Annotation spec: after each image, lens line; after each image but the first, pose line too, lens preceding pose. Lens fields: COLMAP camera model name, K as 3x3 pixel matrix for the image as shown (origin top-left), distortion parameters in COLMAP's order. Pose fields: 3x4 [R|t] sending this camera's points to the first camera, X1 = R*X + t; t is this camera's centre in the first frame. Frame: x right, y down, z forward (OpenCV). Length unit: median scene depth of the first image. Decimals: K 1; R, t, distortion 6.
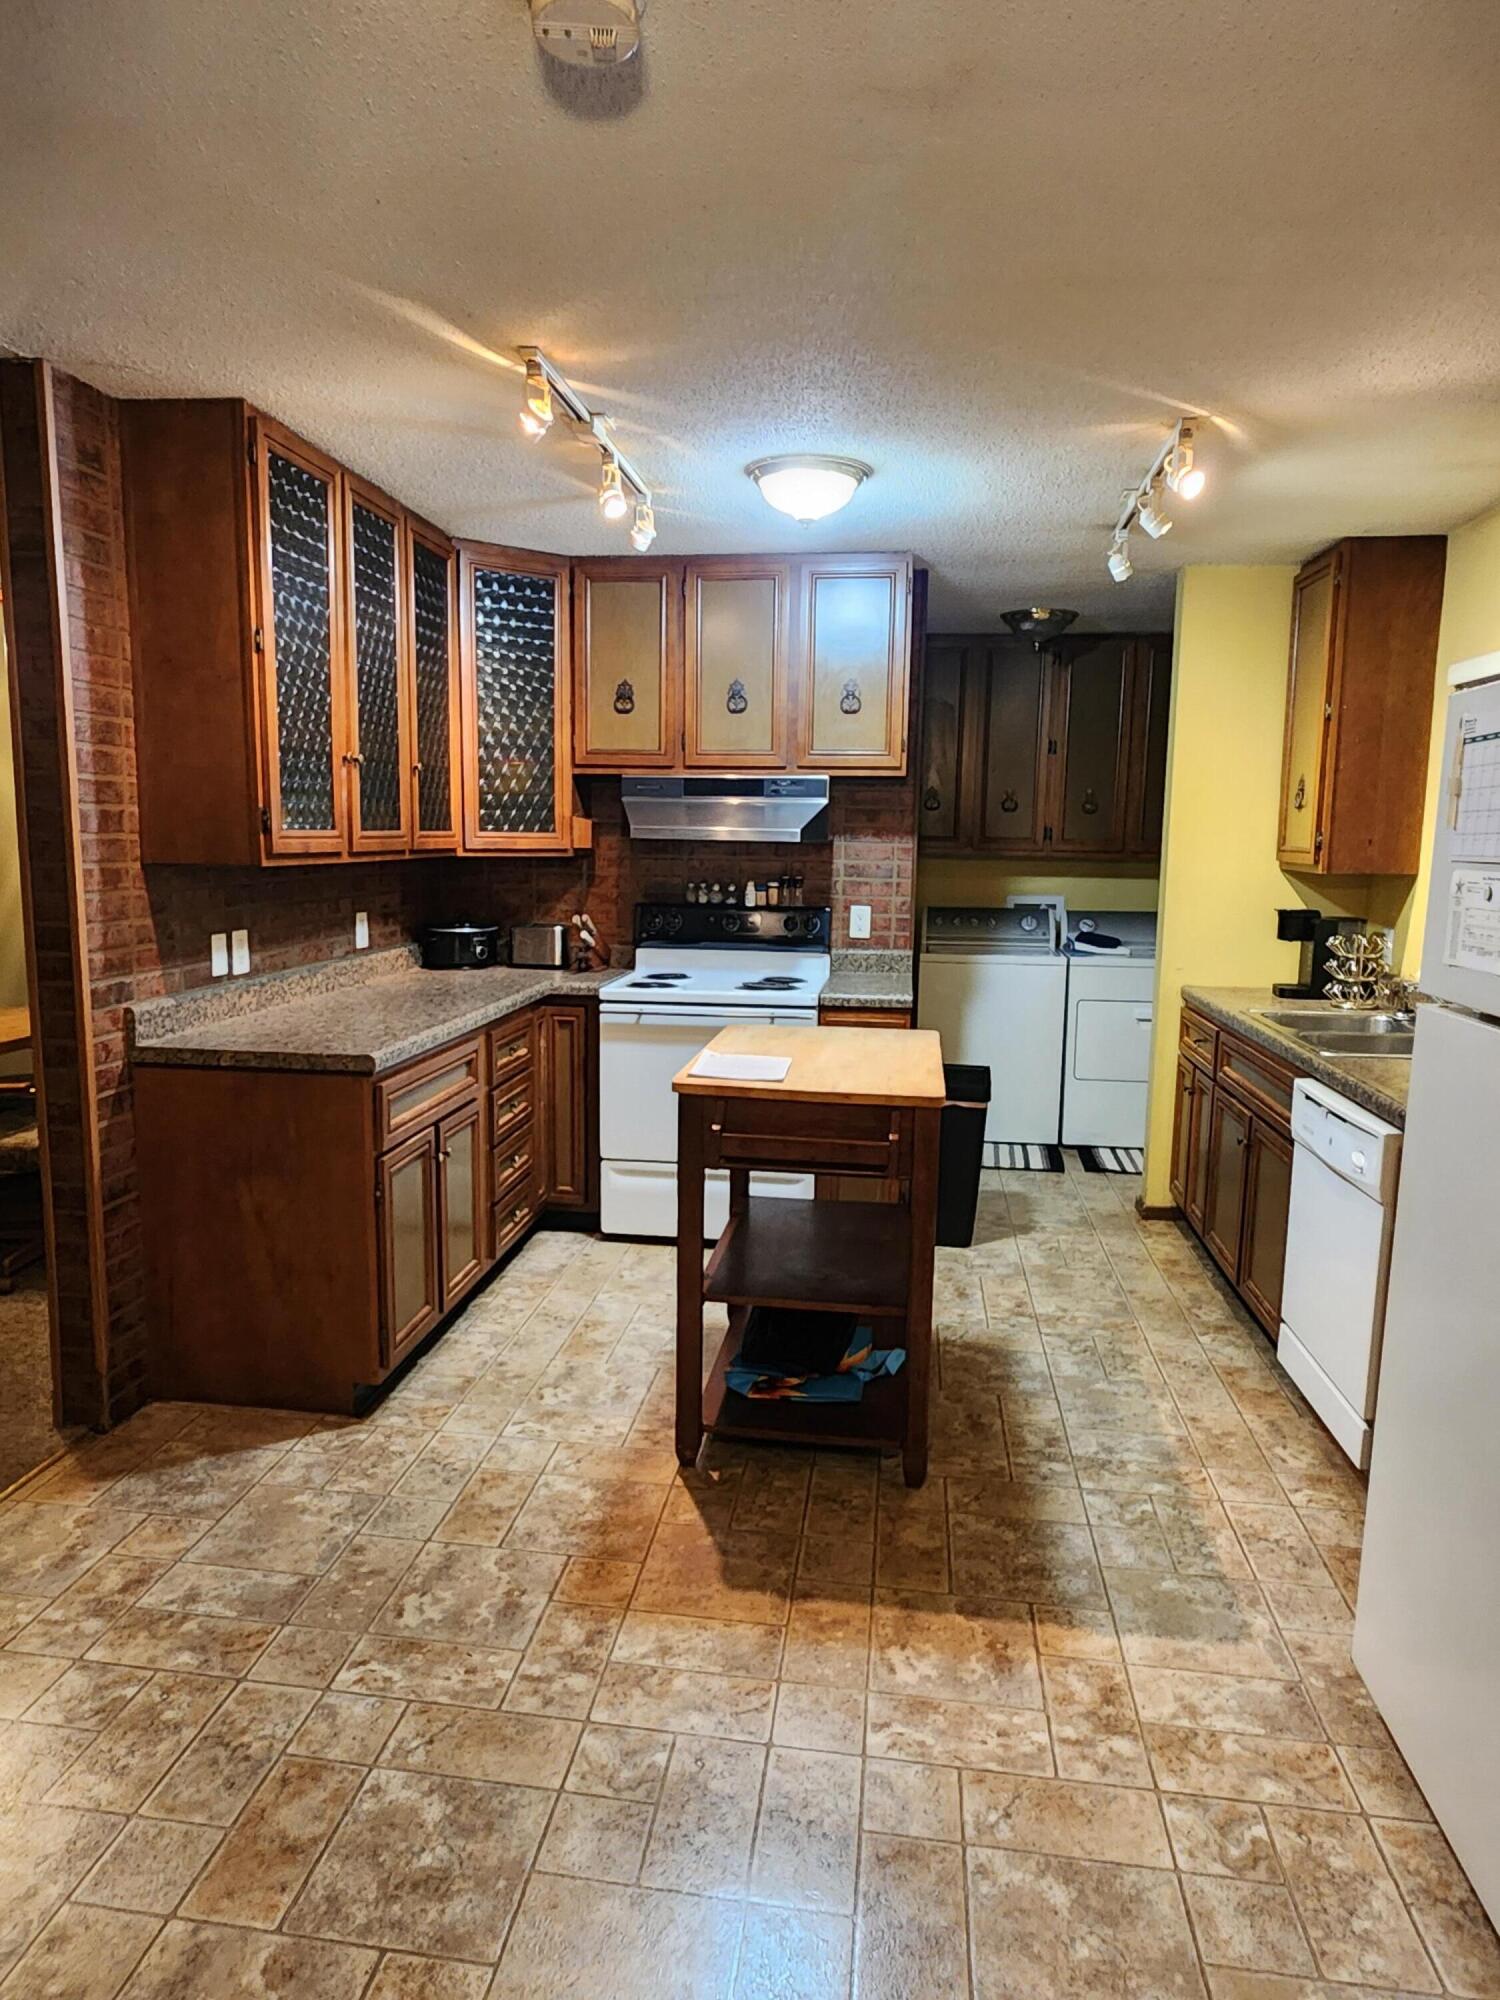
lens RADIAL K [[1245.6, 0, 744.2], [0, 1245.6, 1014.8], [0, 0, 1]] dist [-0.000562, 0.000411]
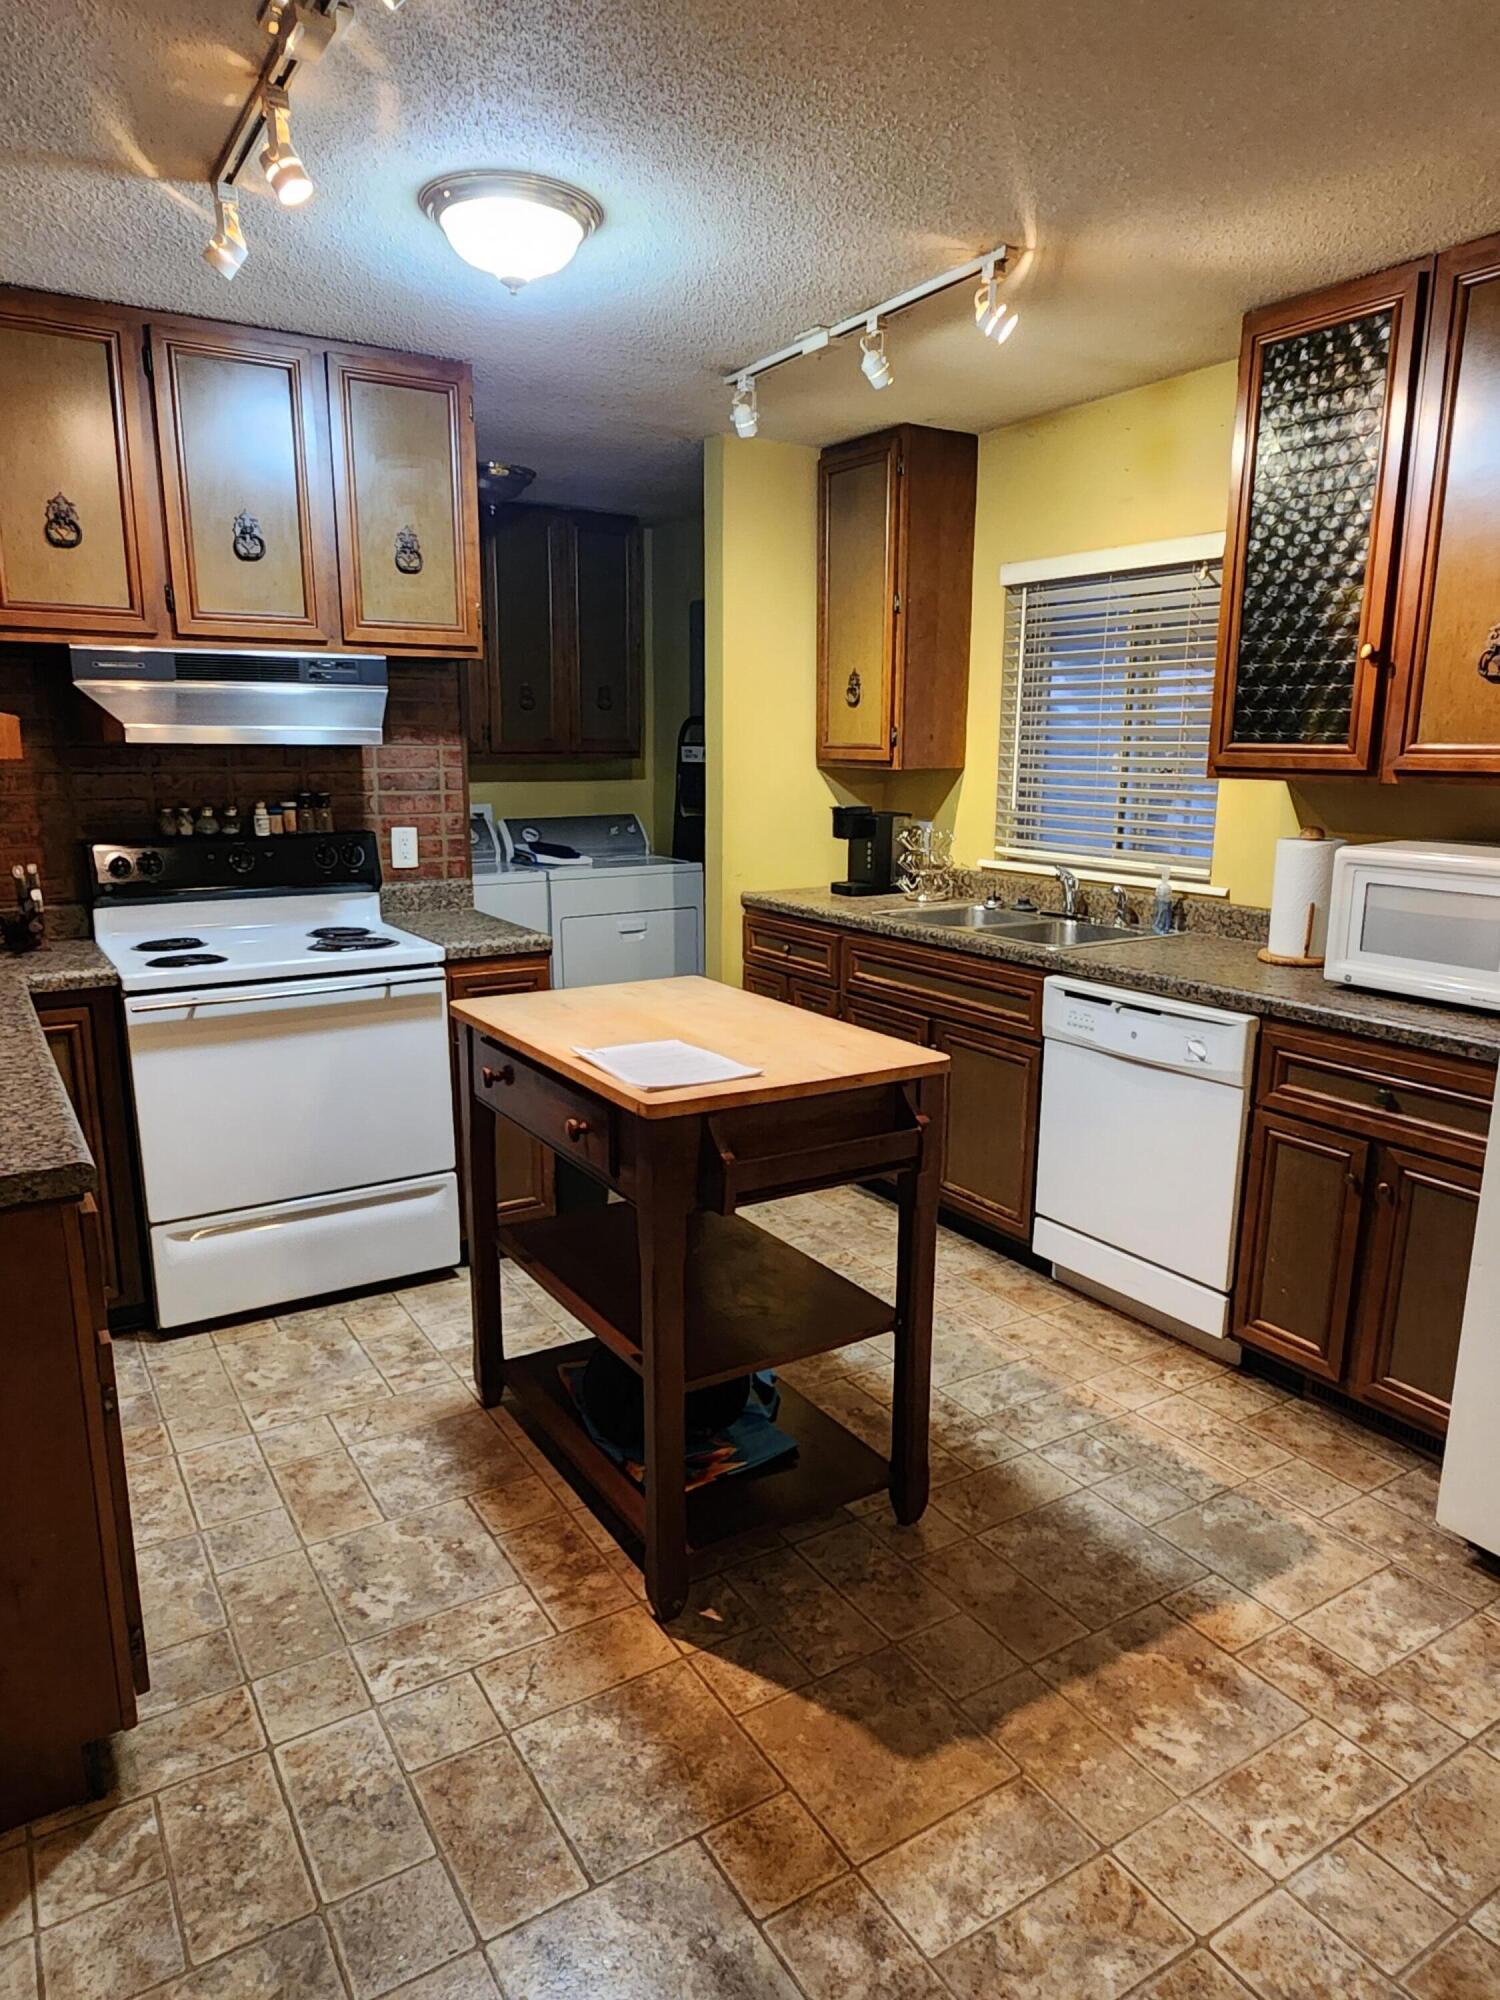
lens RADIAL K [[1245.6, 0, 744.2], [0, 1245.6, 1014.8], [0, 0, 1]] dist [-0.000562, 0.000411]
pose [[0.770096, -0.148959, 0.620293, -0.297228], [0.100788, 0.988554, 0.112265, -0.044745], [-0.629915, -0.023937, 0.776295, 0.305506]]
